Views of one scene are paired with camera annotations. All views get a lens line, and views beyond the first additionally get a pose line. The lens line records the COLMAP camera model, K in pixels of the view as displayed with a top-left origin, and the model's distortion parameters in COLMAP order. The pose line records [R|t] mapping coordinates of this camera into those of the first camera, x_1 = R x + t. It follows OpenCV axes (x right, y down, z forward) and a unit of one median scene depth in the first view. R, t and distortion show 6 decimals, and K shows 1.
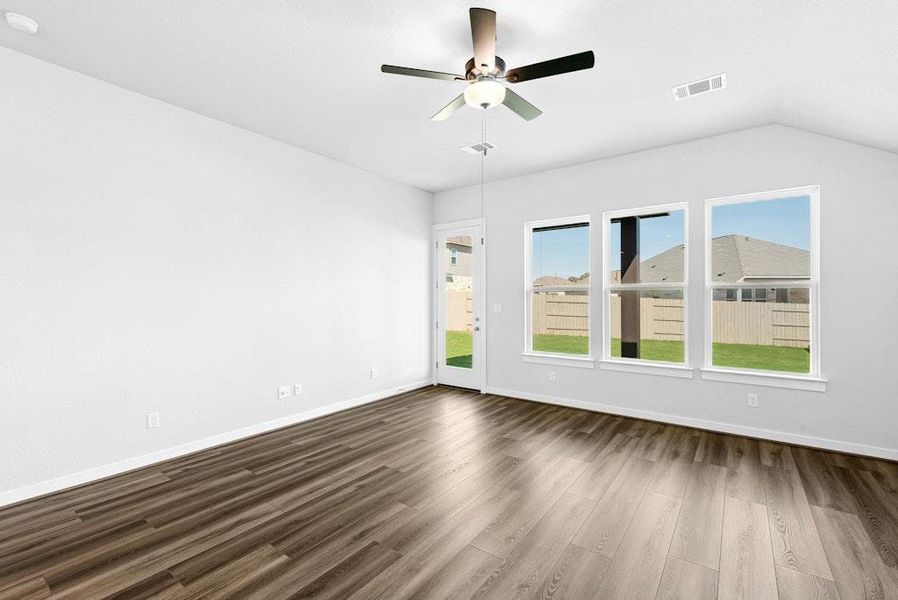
lens RADIAL K [[386.5, 0, 451.0], [0, 386.5, 302.9], [0, 0, 1]] dist [0.008715, -0.002350]
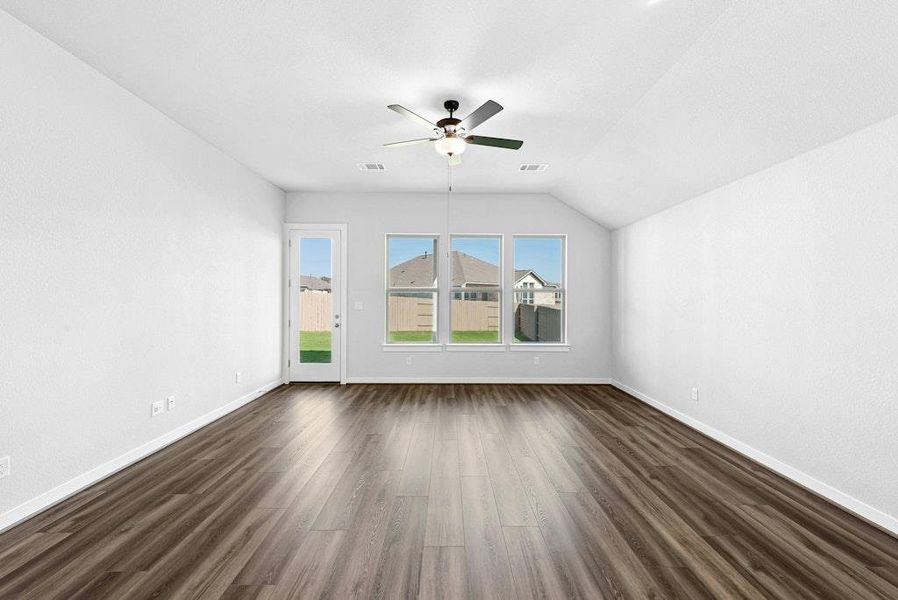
lens RADIAL K [[366.8, 0, 447.5], [0, 366.8, 300.3], [0, 0, 1]] dist [0.008750, -0.002935]
pose [[0.805918, 0.000871, 0.592027, -0.370110], [0.001694, 0.999991, -0.003778, 0.002158], [-0.592025, 0.004048, 0.805909, -0.012533]]
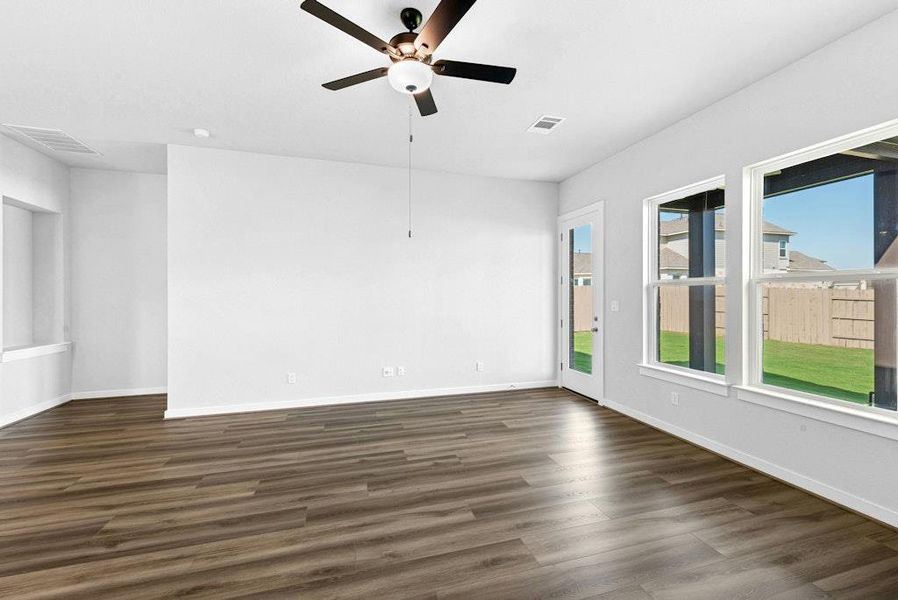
lens RADIAL K [[366.8, 0, 455.0], [0, 366.8, 297.3], [0, 0, 1]] dist [0.008750, -0.002935]
pose [[0.801716, 0.006974, -0.597665, 0.390885], [-0.009296, 0.999956, -0.000802, -0.002834], [0.597633, 0.006199, 0.801746, 0.189755]]
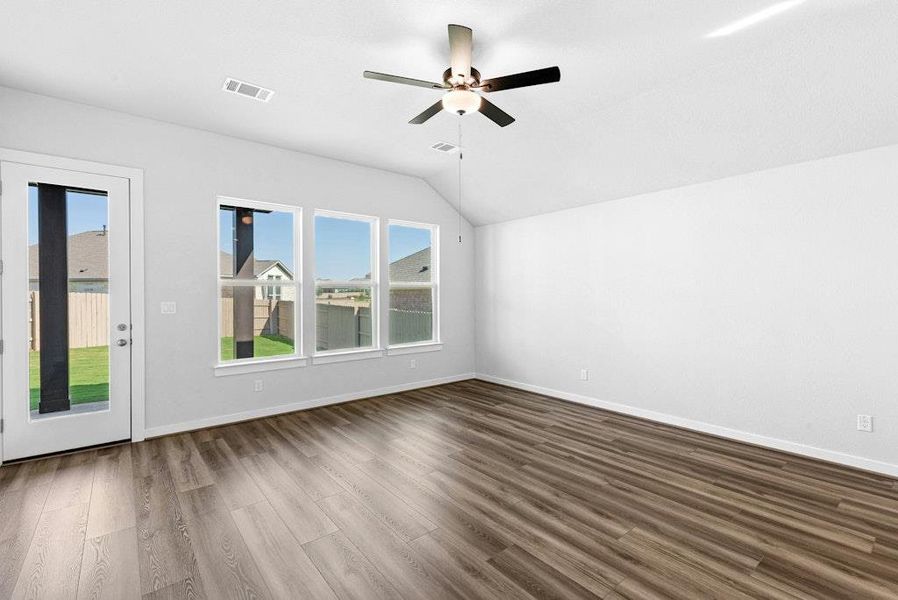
lens RADIAL K [[404.7, 0, 449.6], [0, 404.7, 300.0], [0, 0, 1]] dist [0.010483, -0.000946]
pose [[0.253280, -0.014579, 0.967283, -0.553195], [0.014430, 0.999832, 0.011291, -0.002402], [-0.967286, 0.011098, 0.253447, 0.411207]]
